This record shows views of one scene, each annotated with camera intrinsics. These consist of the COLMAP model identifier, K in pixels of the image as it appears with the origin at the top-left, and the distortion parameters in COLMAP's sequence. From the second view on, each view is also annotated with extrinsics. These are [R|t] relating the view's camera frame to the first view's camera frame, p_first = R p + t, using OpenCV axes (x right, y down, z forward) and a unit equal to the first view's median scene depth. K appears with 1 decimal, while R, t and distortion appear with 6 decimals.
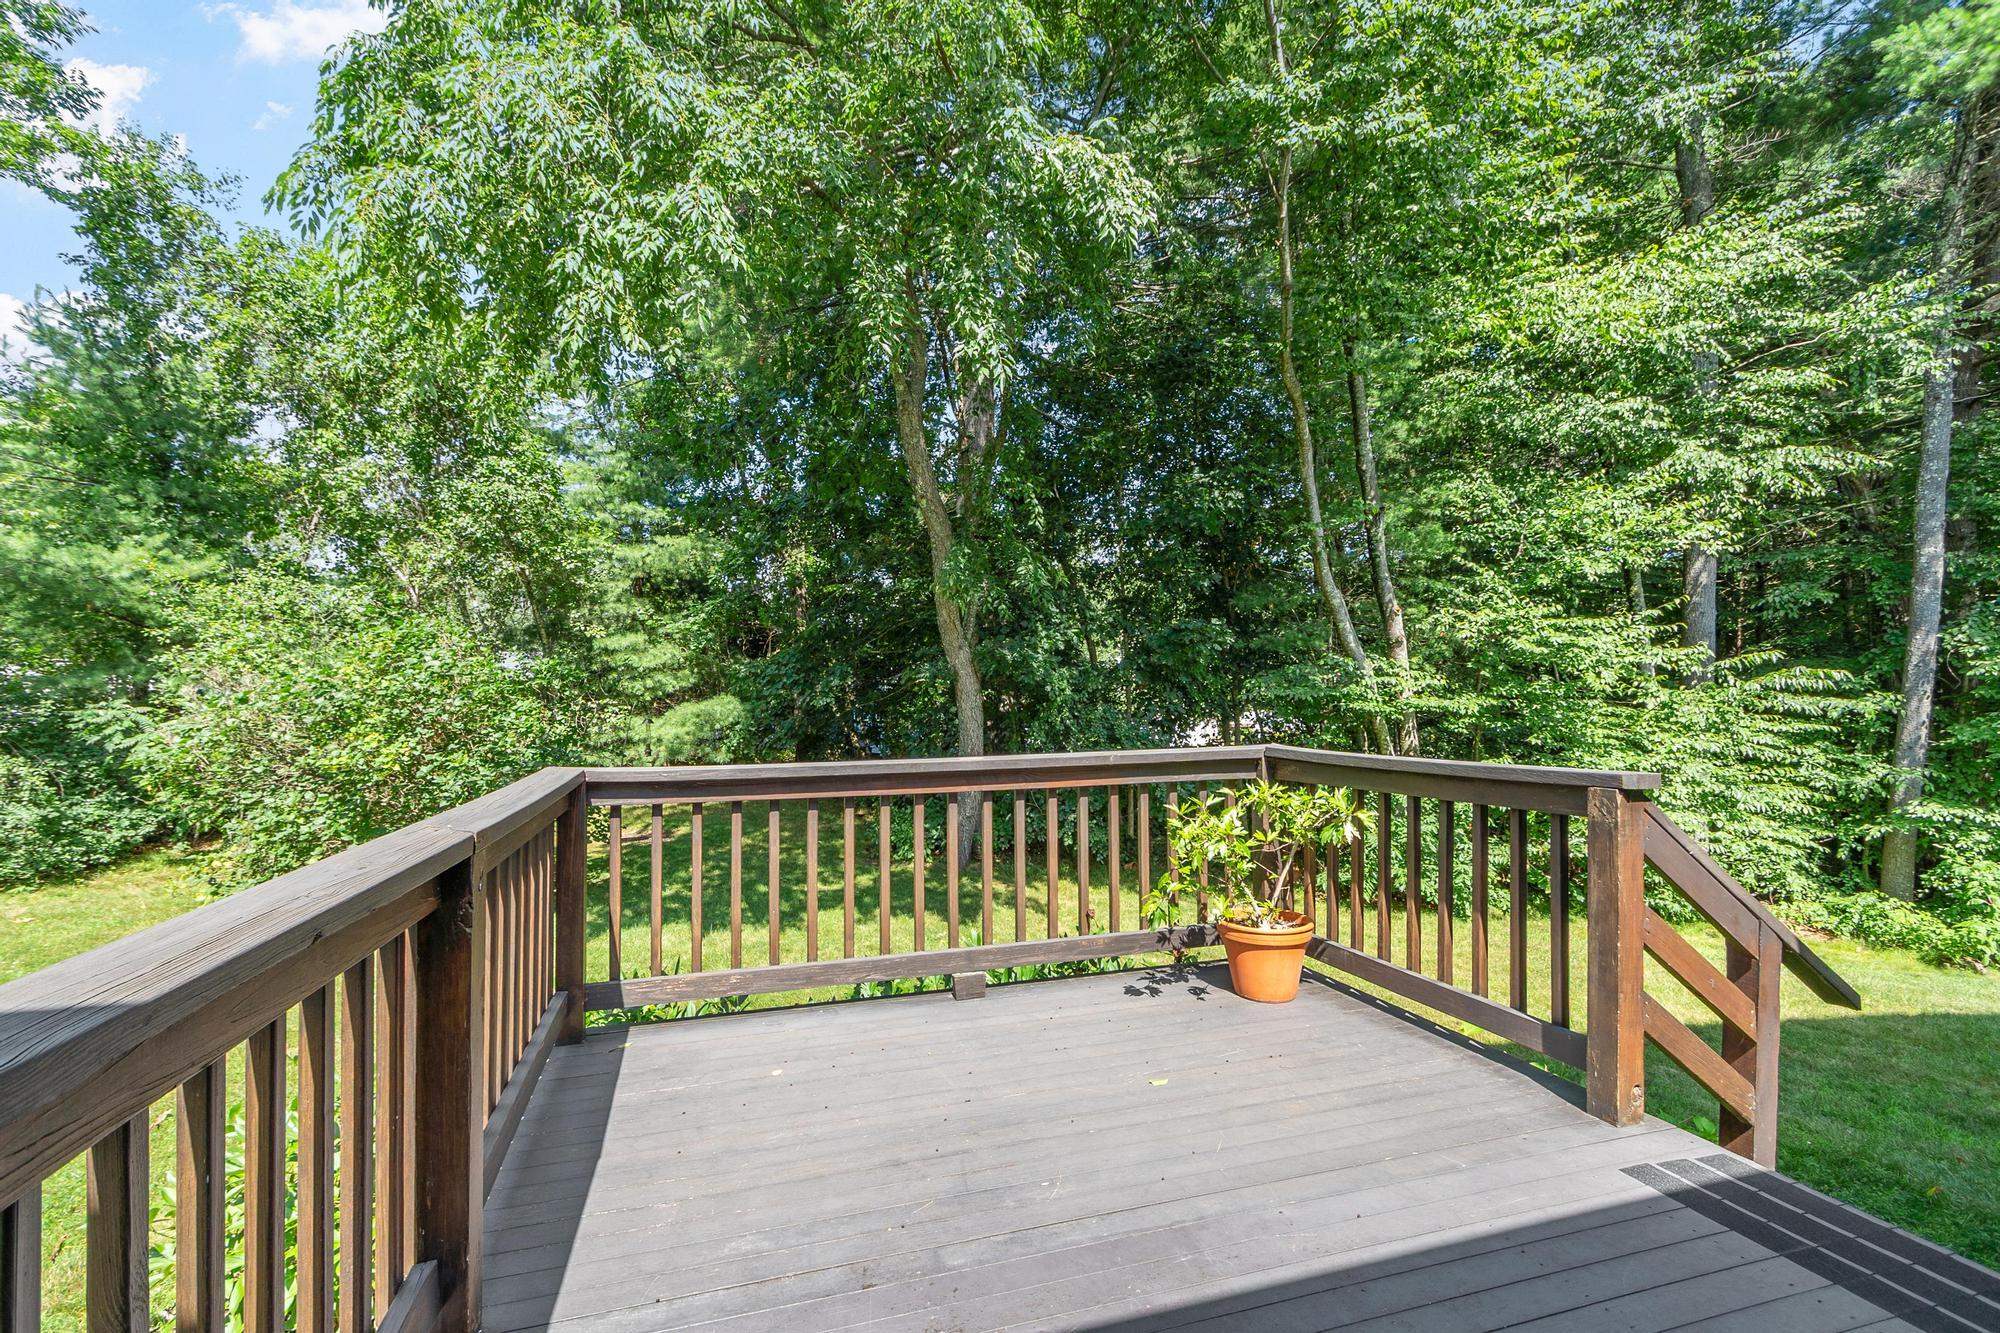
lens RADIAL K [[905.4, 0, 996.5], [0, 905.4, 709.8], [0, 0, 1]] dist [-0.015311, -0.000177]
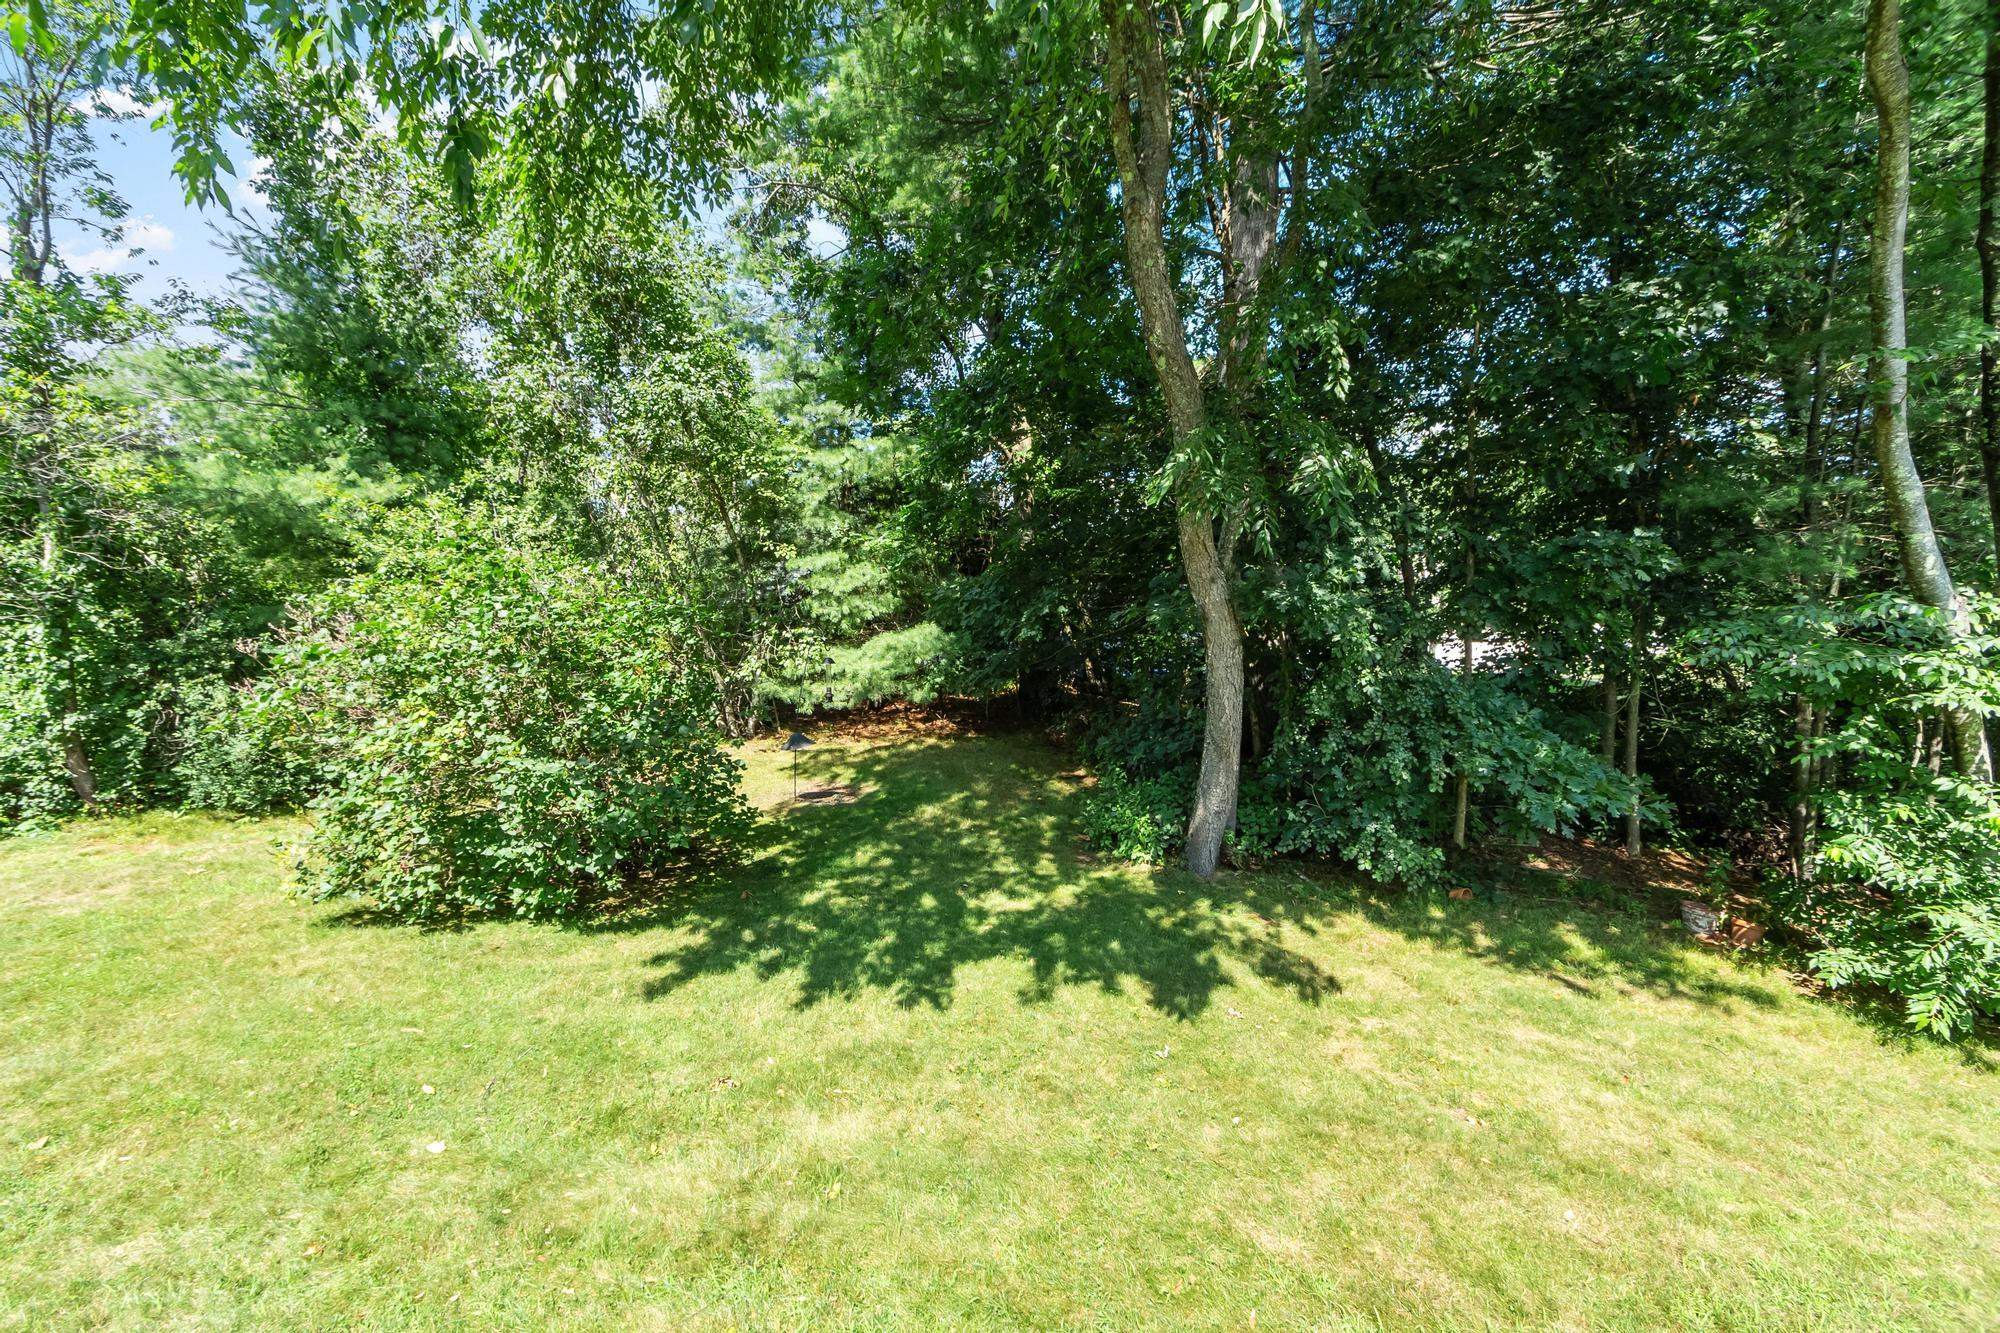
lens RADIAL K [[853.6, 0, 992.4], [0, 853.6, 696.9], [0, 0, 1]] dist [0.001928, 0.000049]
pose [[0.959651, 0.036998, -0.278750, -0.012150], [-0.007097, 0.994177, 0.107522, -0.035892], [0.281105, -0.101205, 0.954326, 0.240178]]
